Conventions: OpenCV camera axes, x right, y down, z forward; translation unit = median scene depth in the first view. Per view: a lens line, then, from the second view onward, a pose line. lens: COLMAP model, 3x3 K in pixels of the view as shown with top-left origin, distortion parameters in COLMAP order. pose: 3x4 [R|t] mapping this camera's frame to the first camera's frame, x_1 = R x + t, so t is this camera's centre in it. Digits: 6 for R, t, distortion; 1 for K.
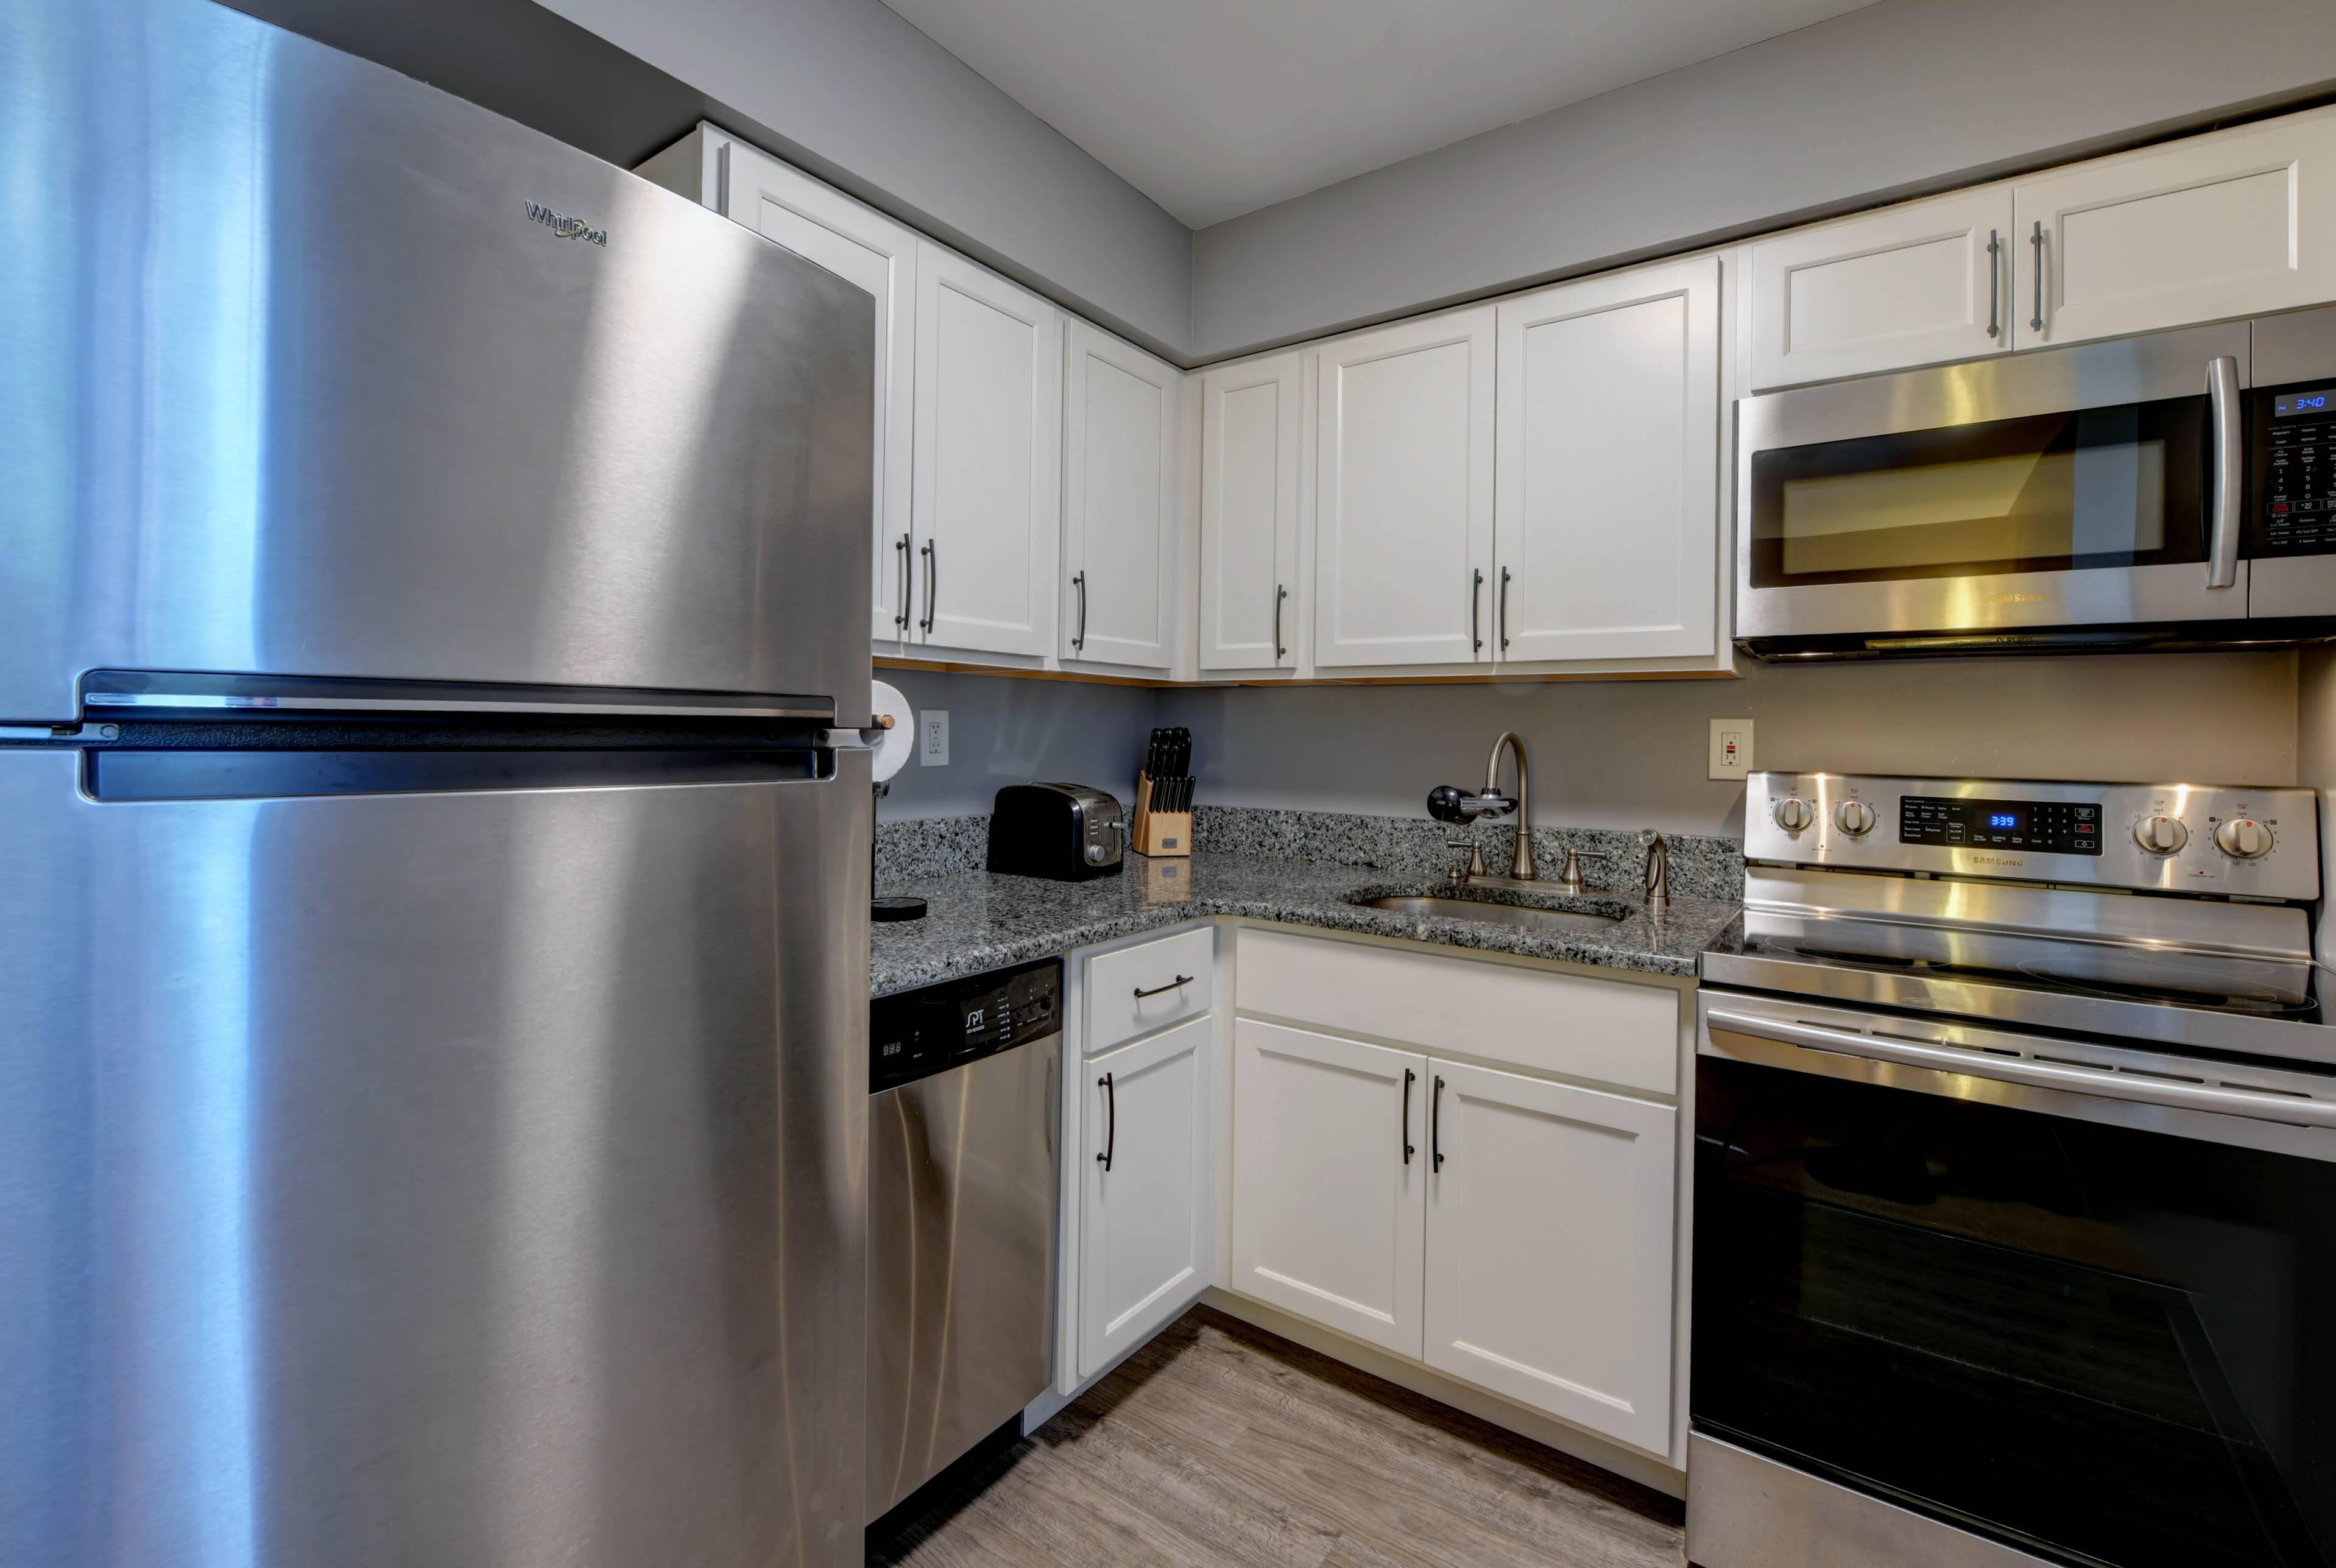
lens RADIAL K [[1016.8, 0, 1164.8], [0, 1016.8, 736.7], [0, 0, 1]] dist [-0.005007, -0.000470]
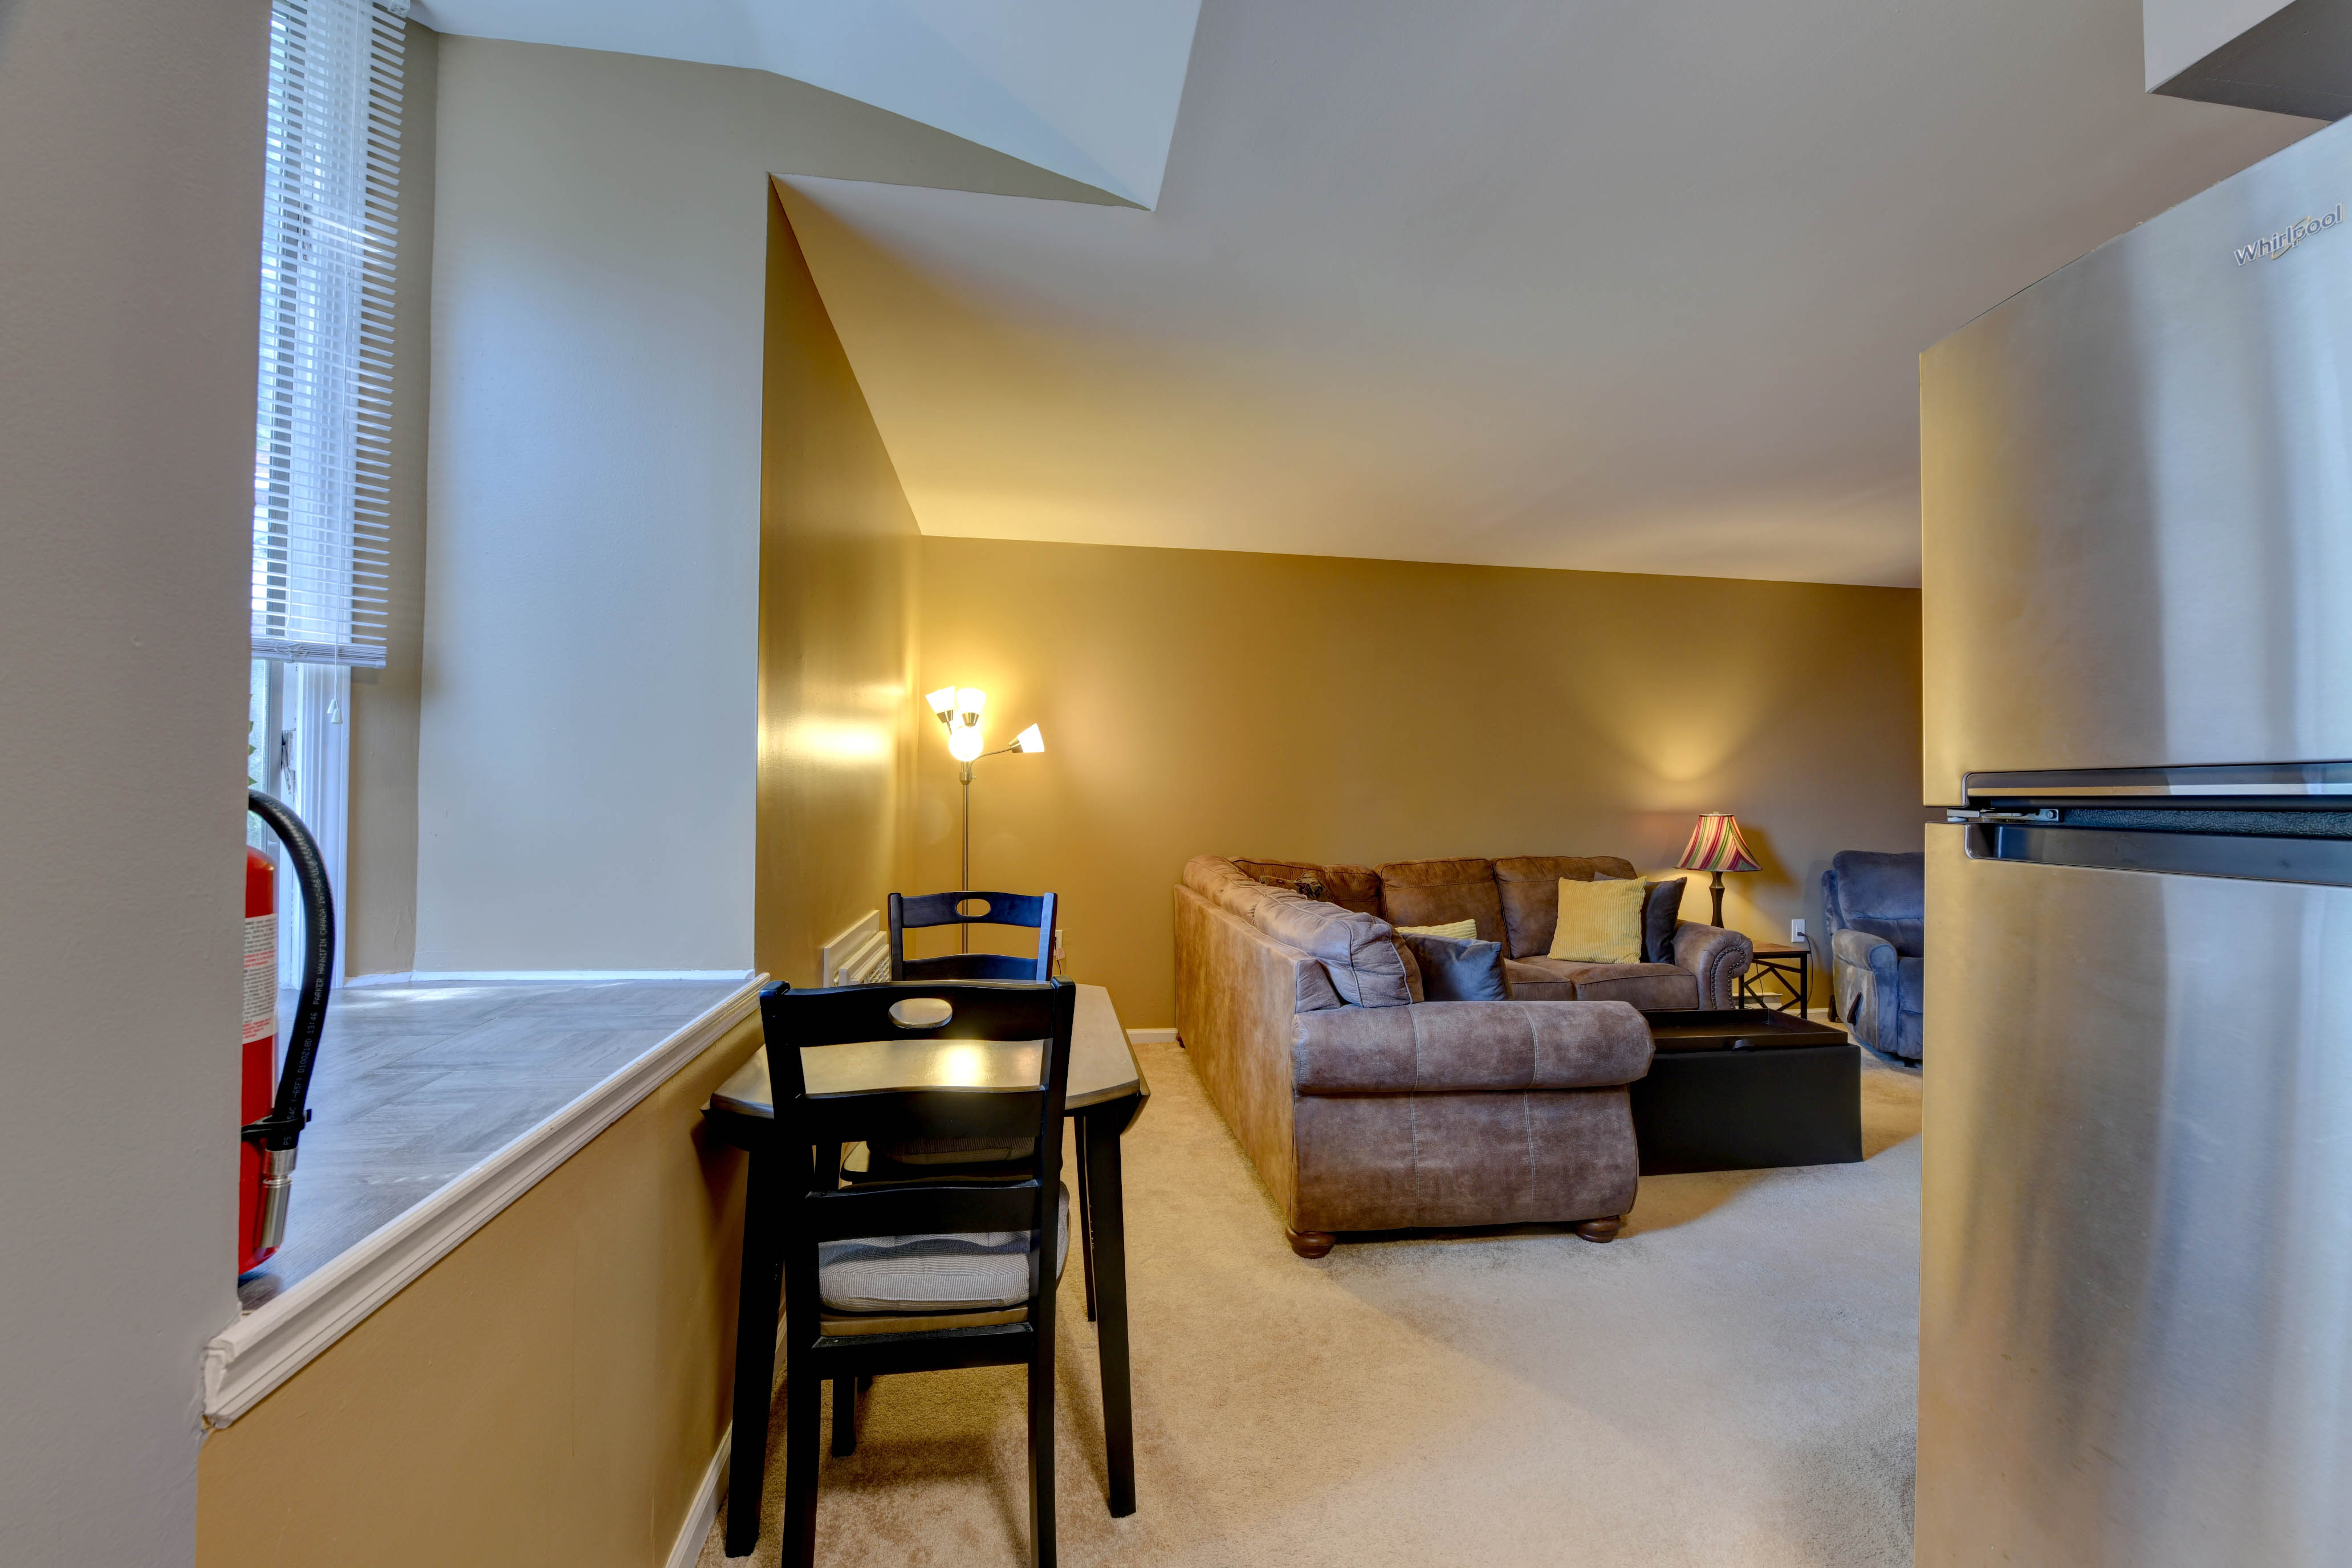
lens RADIAL K [[971.2, 0, 1181.0], [0, 971.2, 778.0], [0, 0, 1]] dist [-0.008940, -0.001762]
pose [[-0.712961, -0.034908, -0.700334, 0.307552], [-0.027398, 0.999384, -0.021923, 0.002750], [0.700668, 0.003558, -0.713478, 0.428885]]
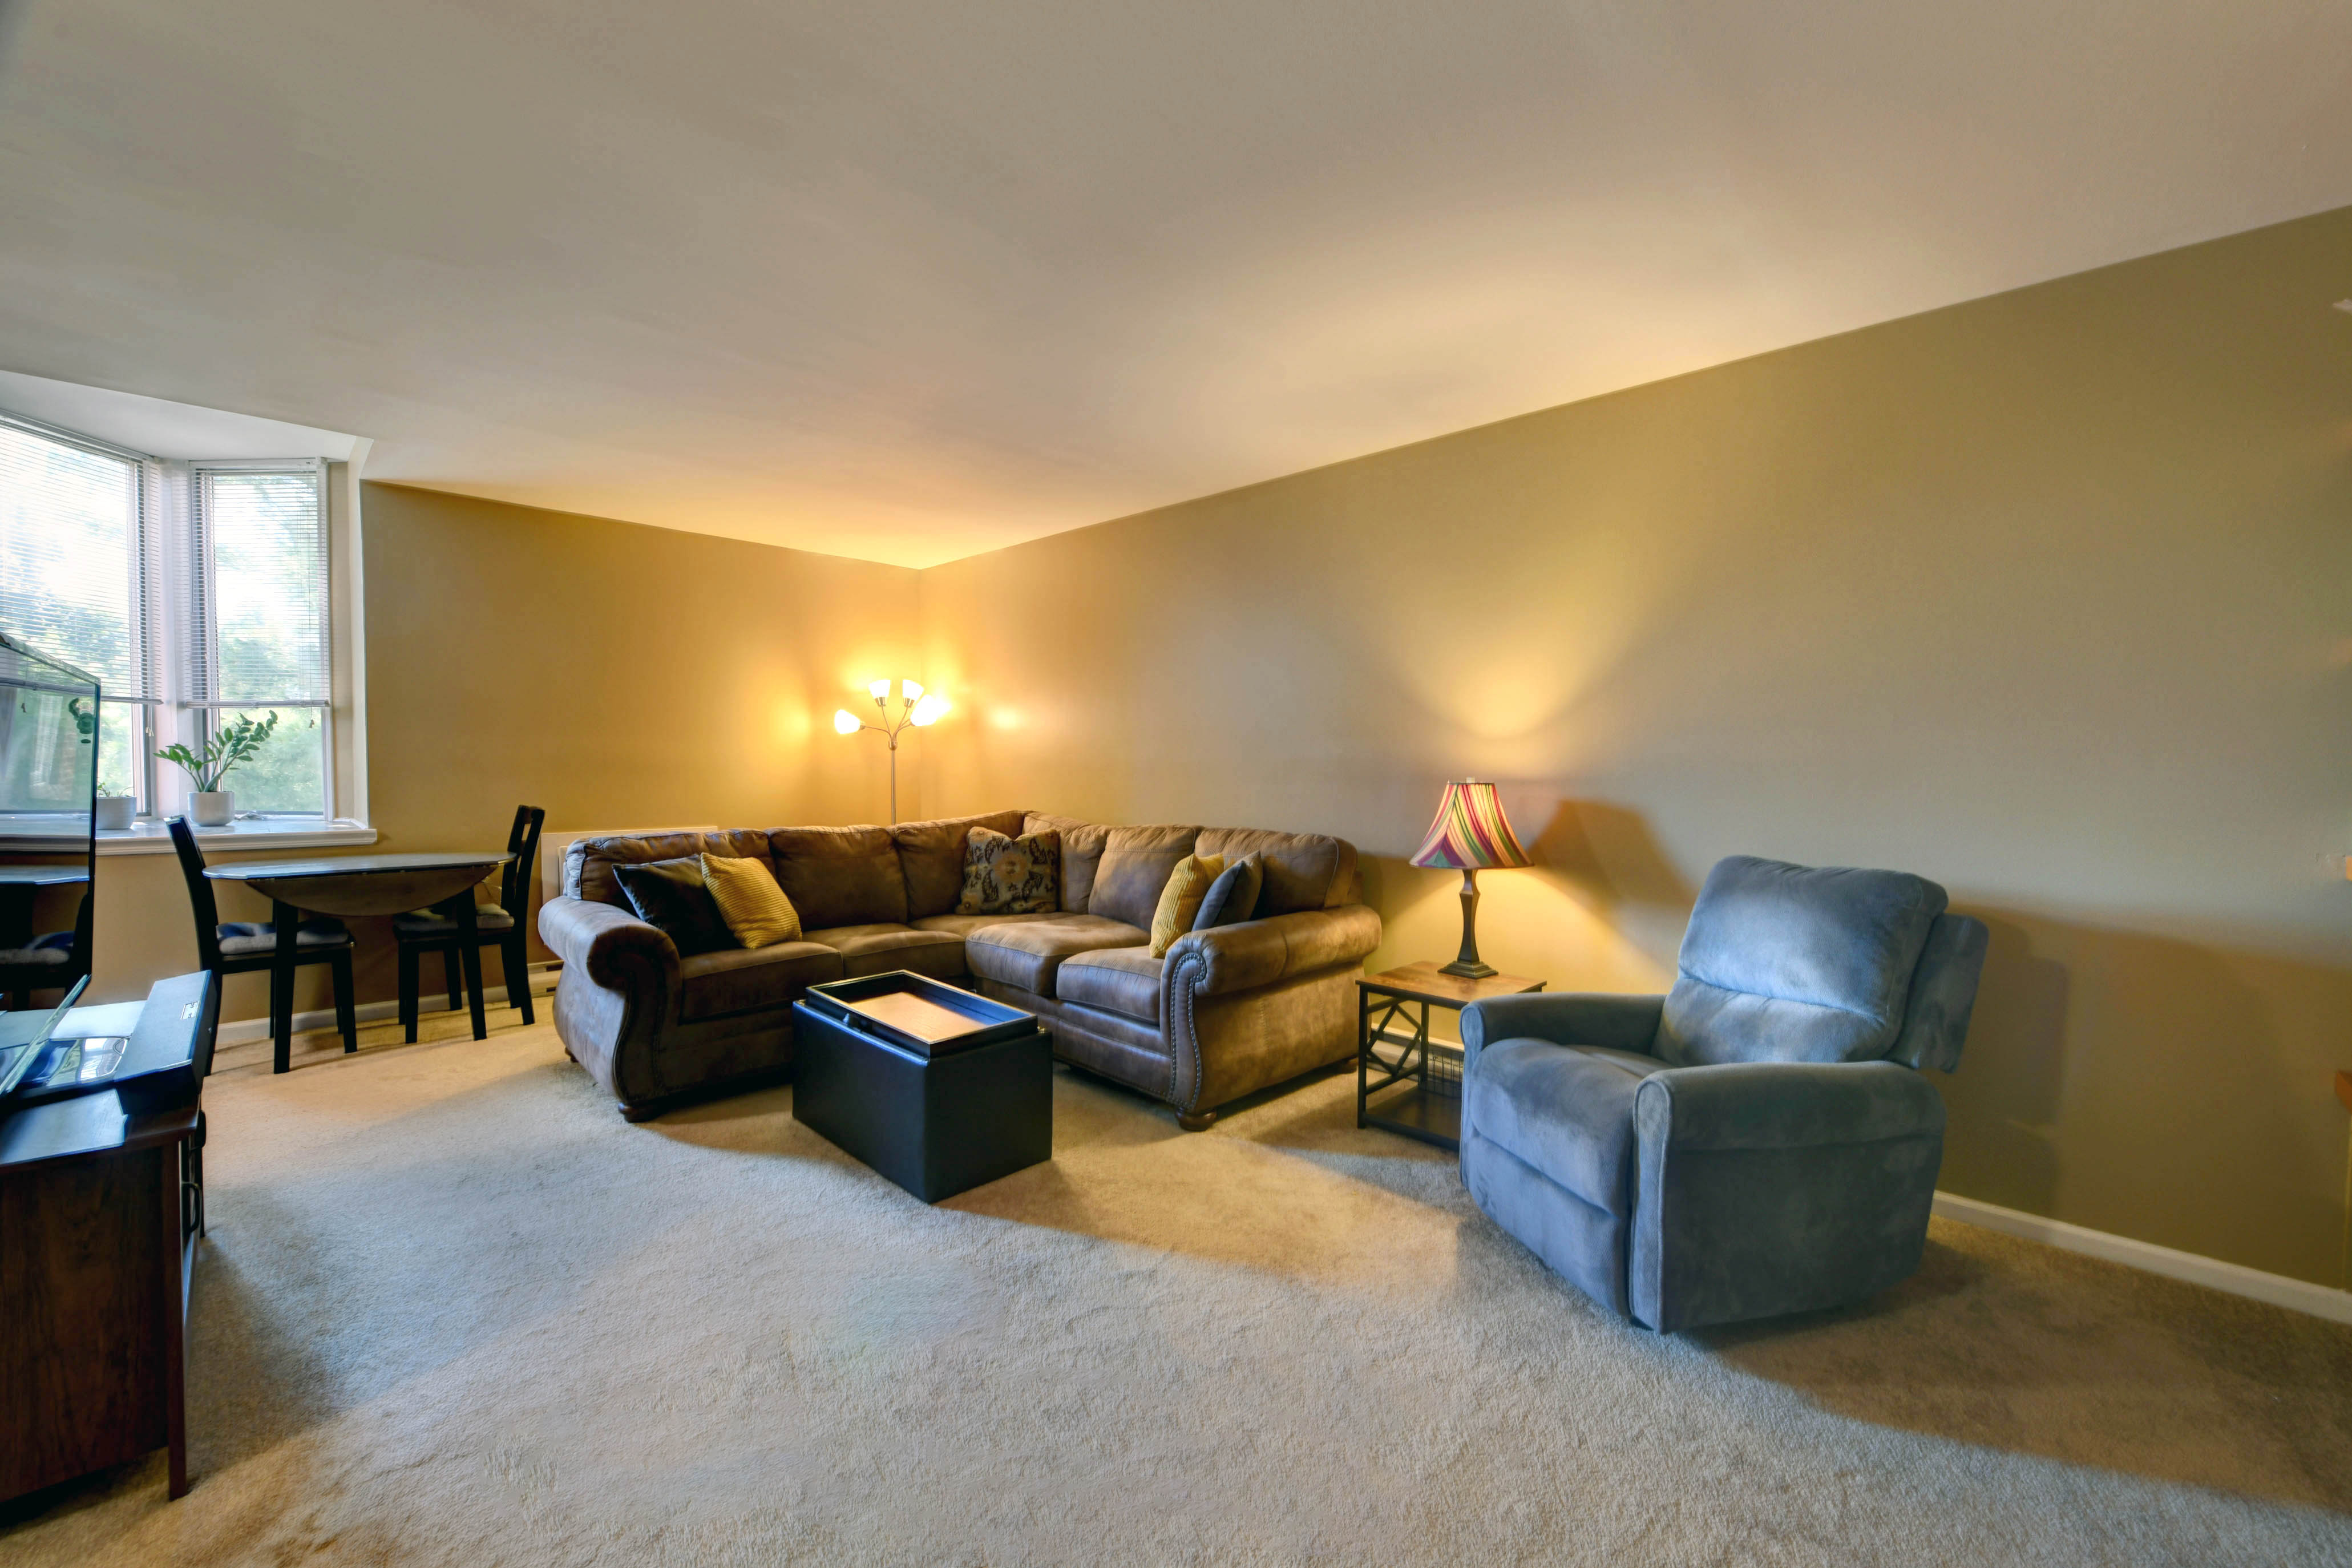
lens RADIAL K [[927.7, 0, 1186.9], [0, 927.7, 792.2], [0, 0, 1]] dist [-0.009362, -0.000486]
pose [[-0.988357, -0.031333, 0.148890, -2.223744], [-0.024995, 0.998708, 0.044252, -0.036861], [-0.150085, 0.040016, -0.987863, 1.245618]]
